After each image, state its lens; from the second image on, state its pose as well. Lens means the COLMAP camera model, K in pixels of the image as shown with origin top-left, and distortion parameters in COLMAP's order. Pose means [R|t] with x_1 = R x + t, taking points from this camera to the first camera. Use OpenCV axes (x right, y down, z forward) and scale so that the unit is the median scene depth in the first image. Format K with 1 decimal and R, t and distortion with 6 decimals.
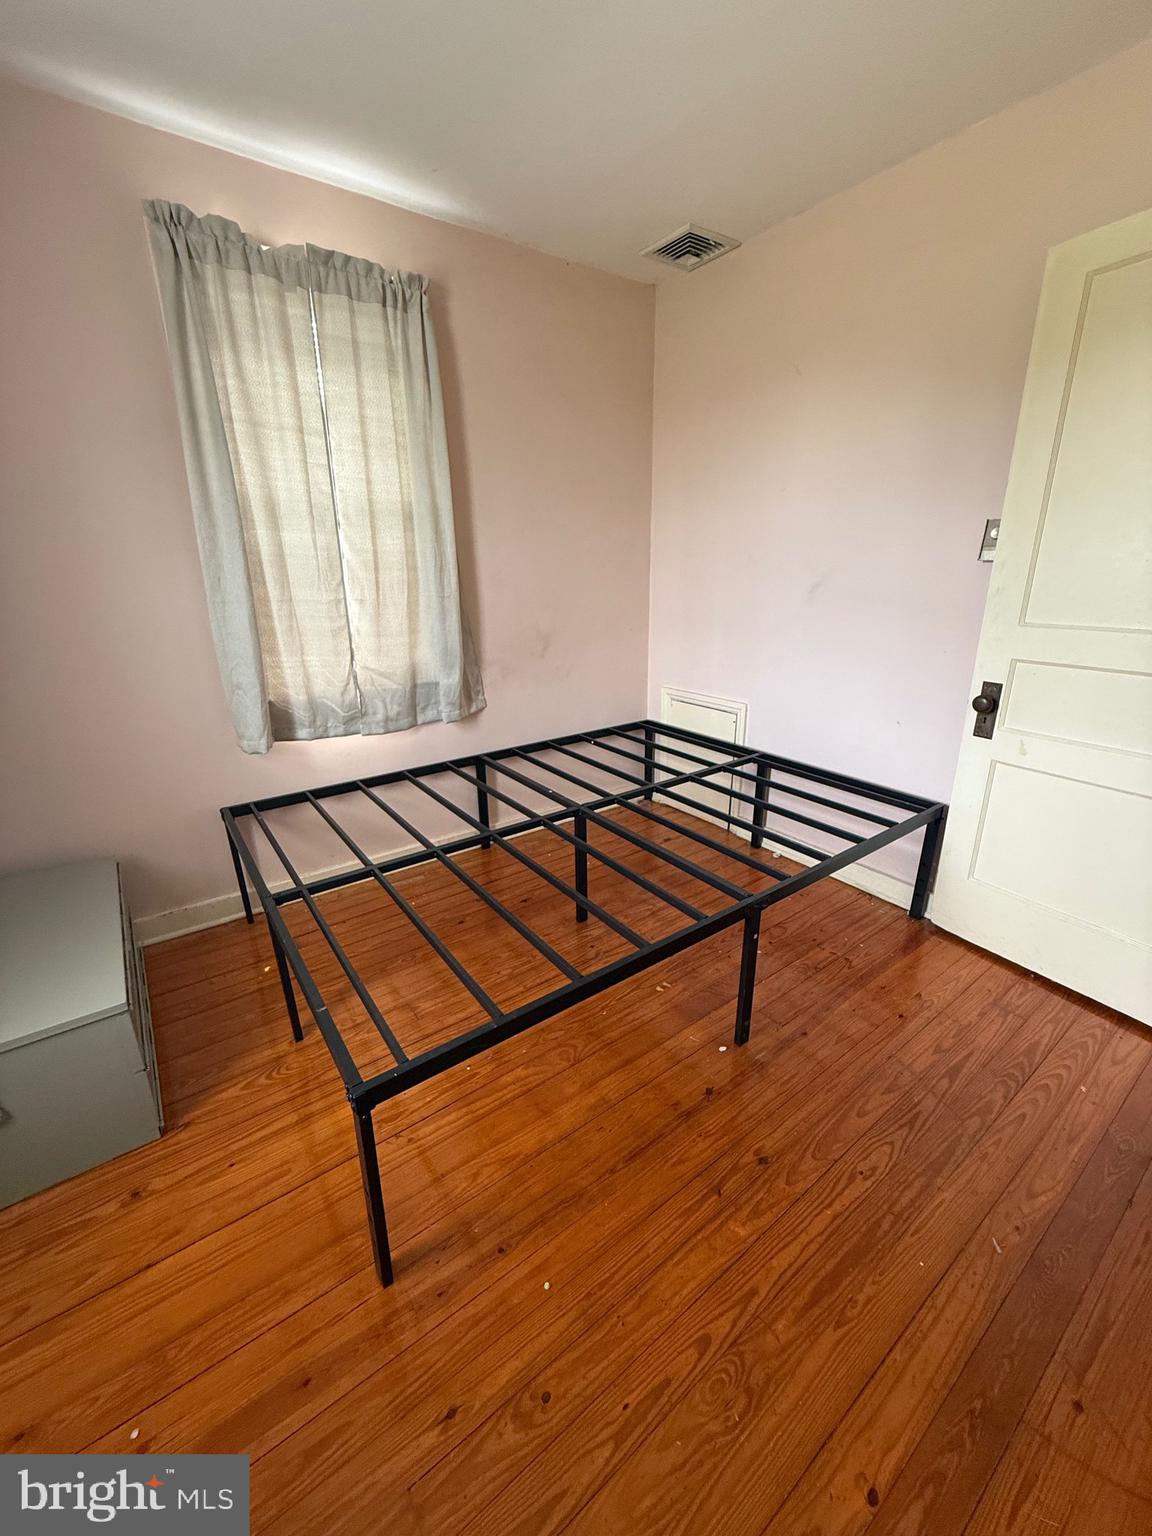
lens RADIAL K [[607.3, 0, 578.3], [0, 607.3, 763.8], [0, 0, 1]] dist [-0.002209, 0.000363]
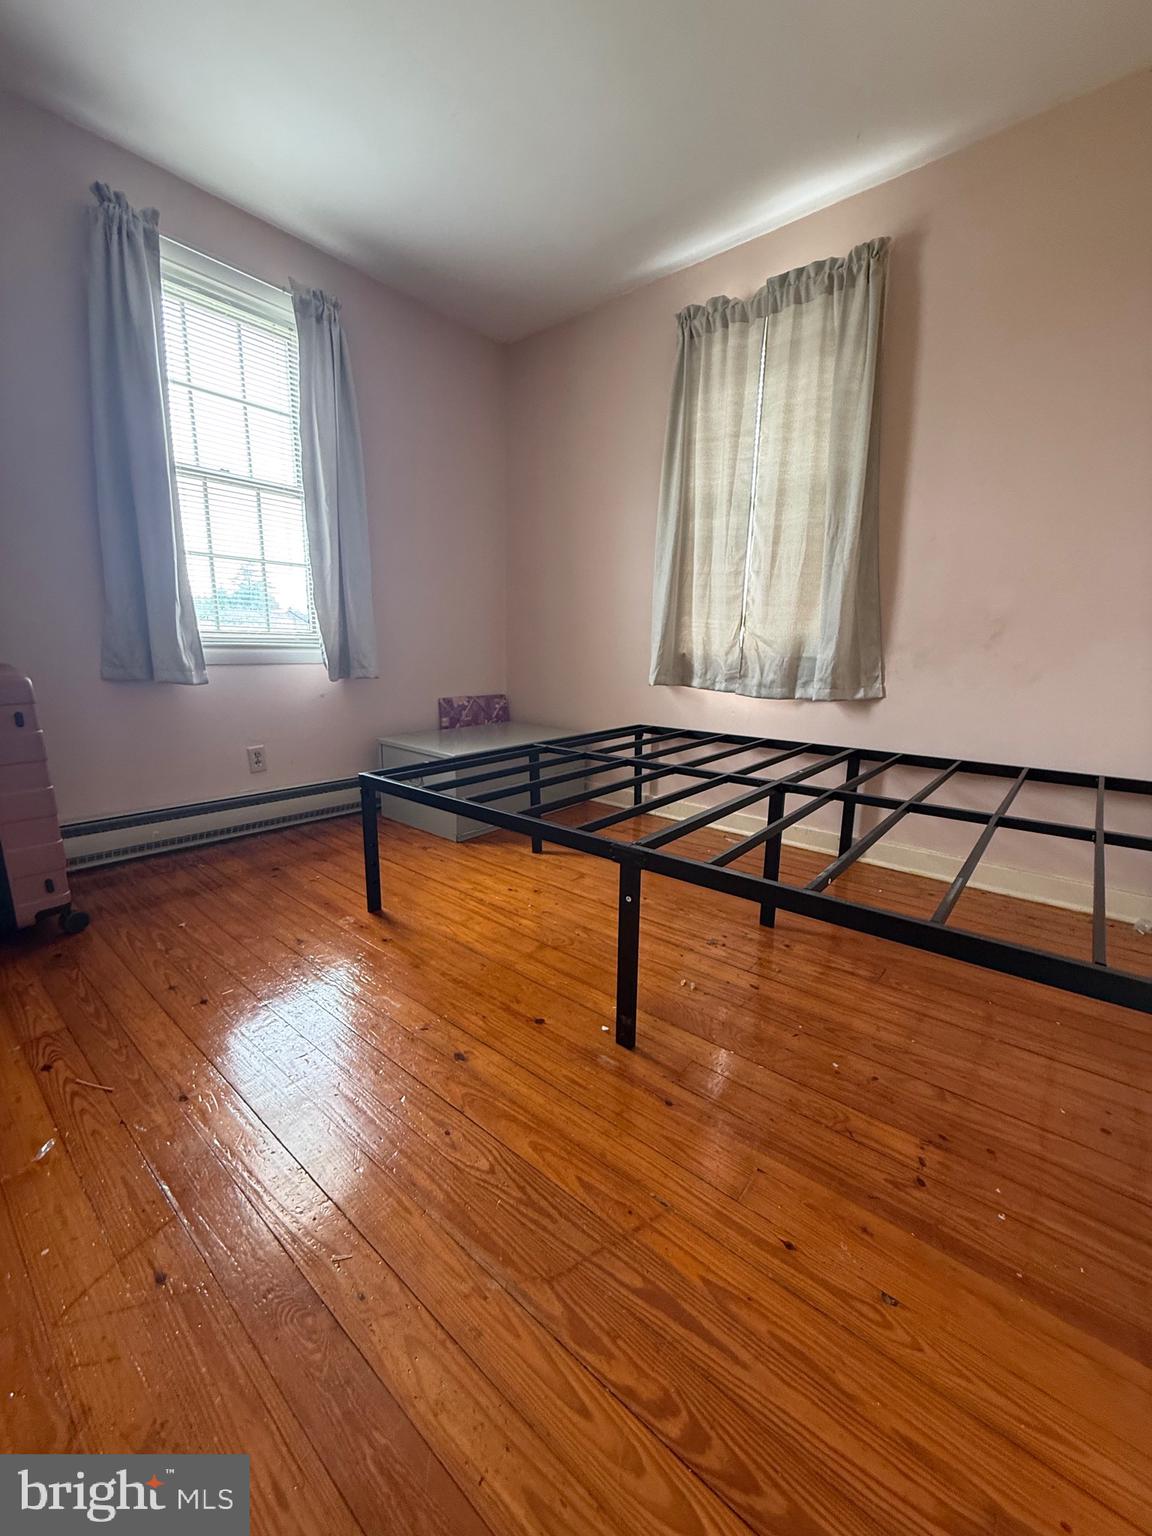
lens RADIAL K [[607.3, 0, 578.3], [0, 607.3, 763.8], [0, 0, 1]] dist [-0.002209, 0.000363]
pose [[0.241447, 0.207016, -0.948076, 0.711392], [-0.316445, 0.940373, 0.124745, 0.028811], [0.917369, 0.269894, 0.292559, 0.474369]]
